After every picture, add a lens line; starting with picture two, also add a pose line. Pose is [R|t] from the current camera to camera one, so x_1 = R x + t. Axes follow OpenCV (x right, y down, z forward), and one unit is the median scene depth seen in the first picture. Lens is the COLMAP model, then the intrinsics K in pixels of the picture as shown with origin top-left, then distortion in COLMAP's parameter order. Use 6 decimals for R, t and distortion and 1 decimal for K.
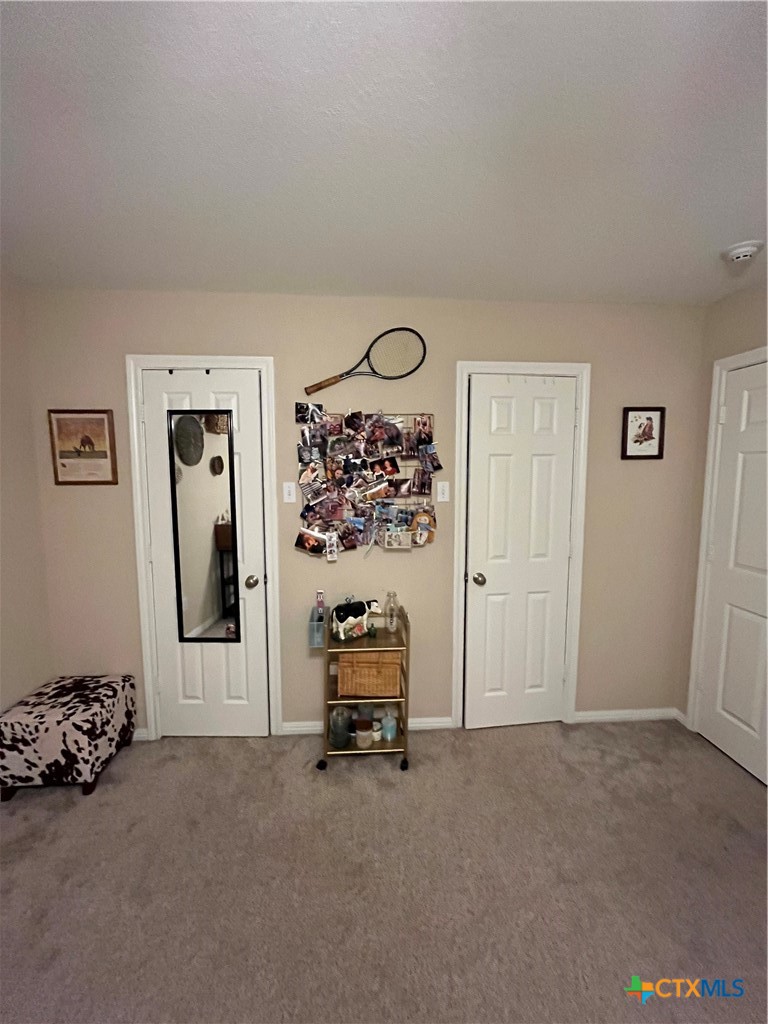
lens RADIAL K [[413.4, 0, 381.5], [0, 413.4, 510.1], [0, 0, 1]] dist [-0.003591, -0.000515]
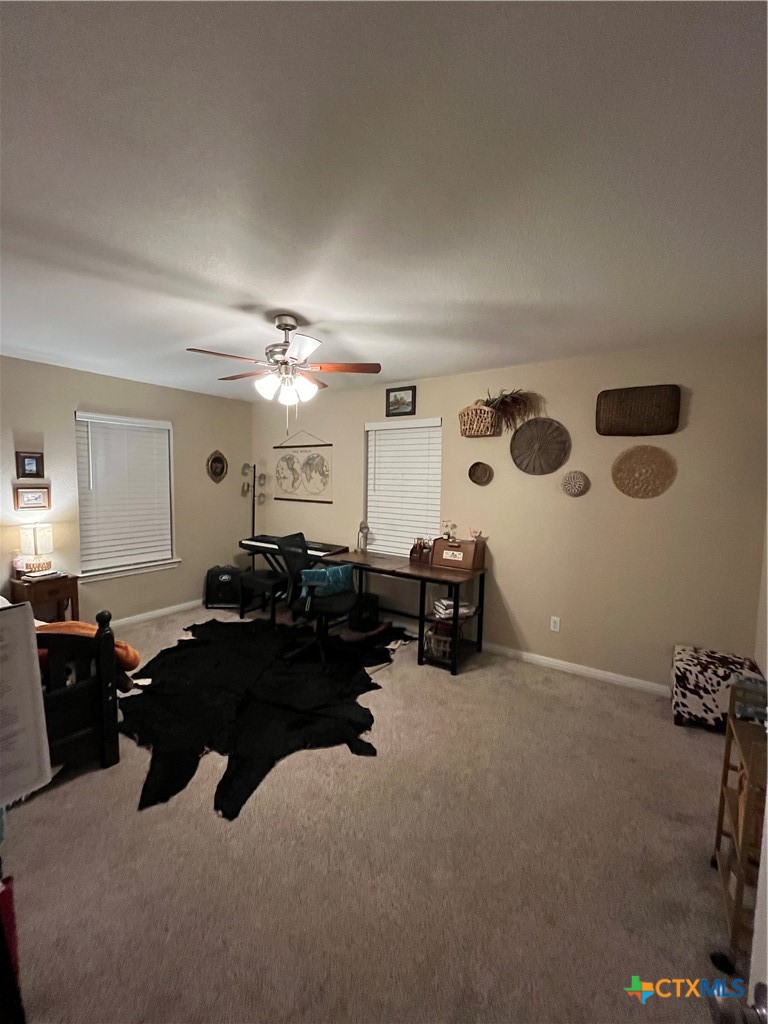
lens RADIAL K [[413.4, 0, 382.1], [0, 413.4, 510.8], [0, 0, 1]] dist [-0.003591, -0.000515]
pose [[-0.614618, 0.049872, -0.787247, 0.768966], [-0.092487, 0.986560, 0.134705, -0.071044], [0.783384, 0.155603, -0.601745, 0.829337]]
